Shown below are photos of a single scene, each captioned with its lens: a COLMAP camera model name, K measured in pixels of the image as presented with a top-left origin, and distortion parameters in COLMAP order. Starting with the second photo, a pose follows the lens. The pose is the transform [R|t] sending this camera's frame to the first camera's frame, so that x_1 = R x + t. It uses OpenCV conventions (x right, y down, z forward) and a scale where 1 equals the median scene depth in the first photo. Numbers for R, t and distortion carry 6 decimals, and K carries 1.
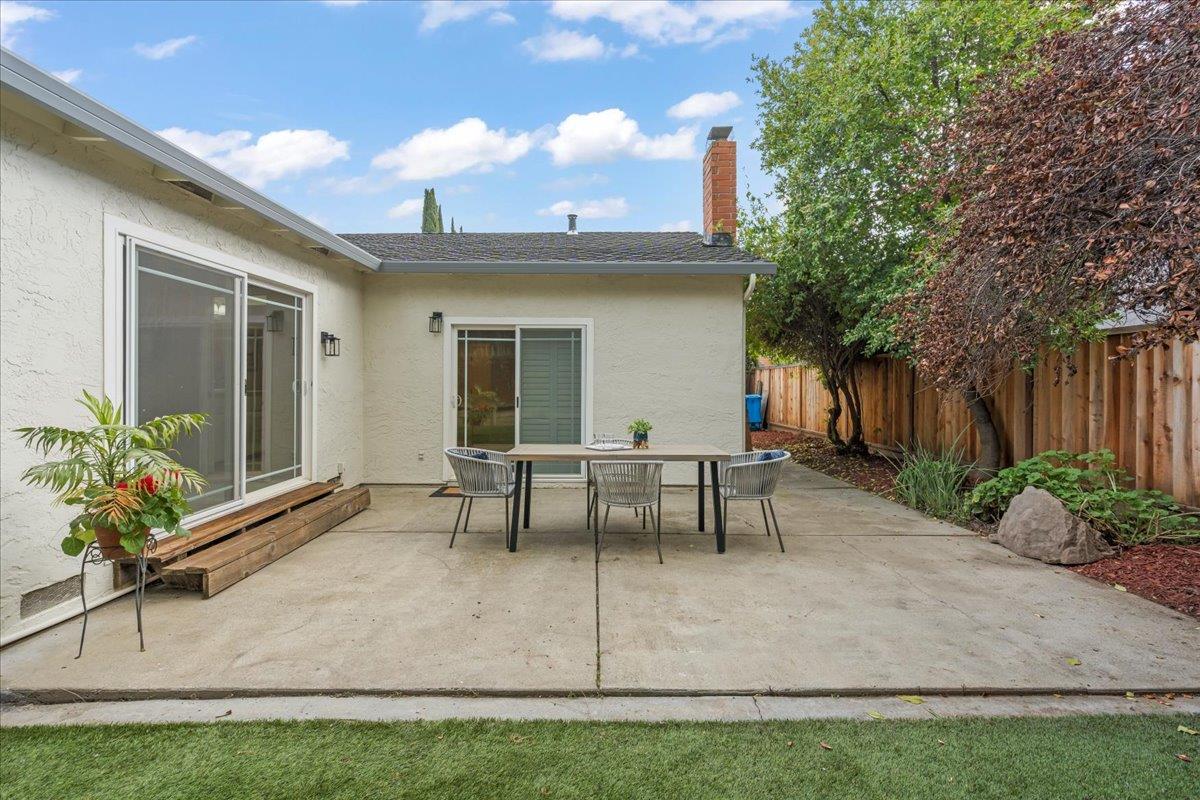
lens RADIAL K [[543.6, 0, 597.9], [0, 543.6, 405.5], [0, 0, 1]] dist [-0.007077, 0.002806]
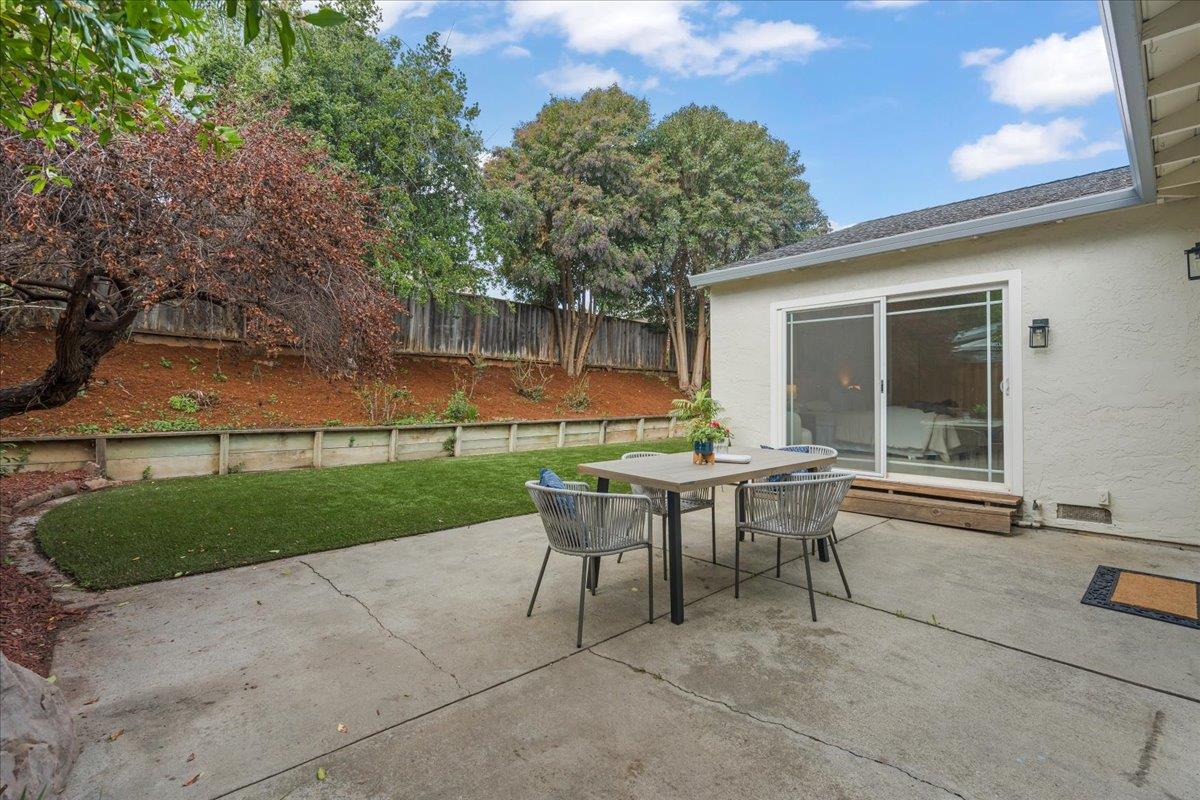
lens RADIAL K [[543.6, 0, 582.0], [0, 543.6, 395.8], [0, 0, 1]] dist [-0.007077, 0.002806]
pose [[-0.756296, 0.001472, -0.654228, 0.883396], [-0.028498, 0.998974, 0.035192, -0.043609], [0.653609, 0.045260, -0.755478, 1.851046]]
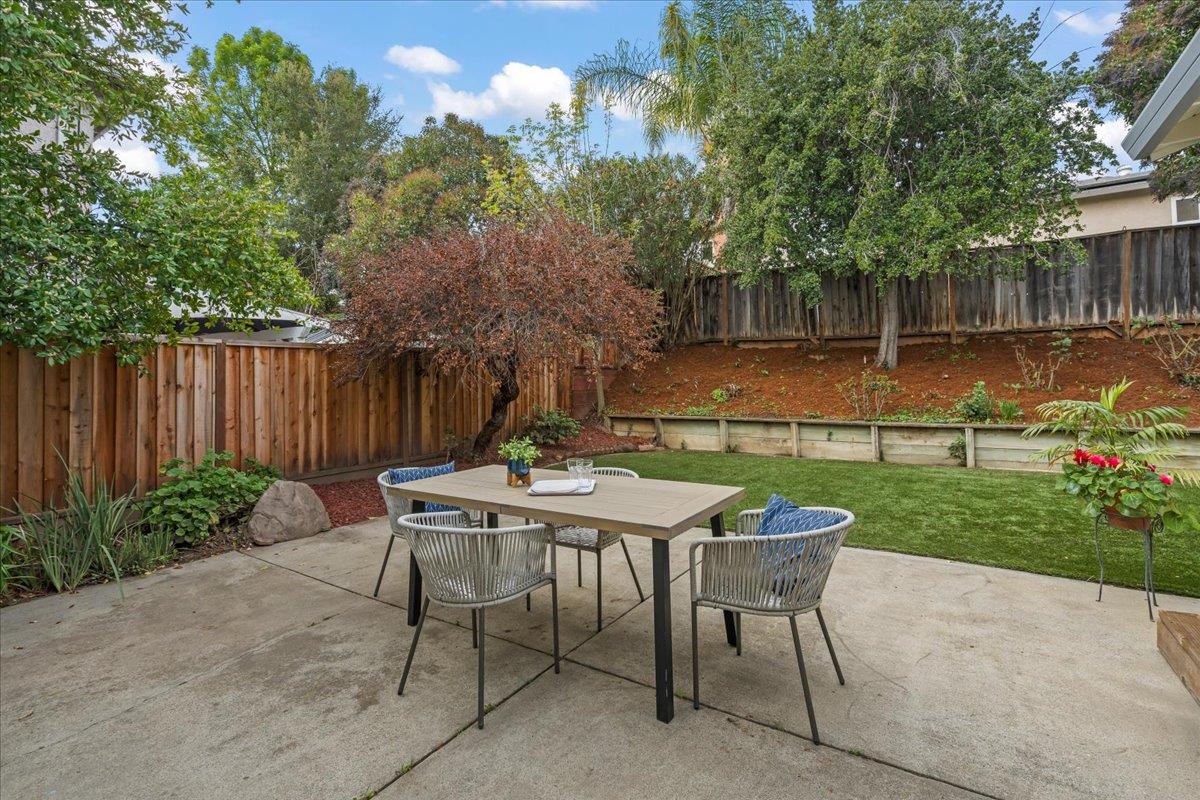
lens RADIAL K [[543.6, 0, 607.2], [0, 543.6, 387.2], [0, 0, 1]] dist [-0.007077, 0.002806]
pose [[-0.832127, 0.012217, 0.554451, -0.452568], [0.040942, 0.998383, 0.039448, -0.069418], [-0.553072, 0.055526, -0.831281, 1.861977]]
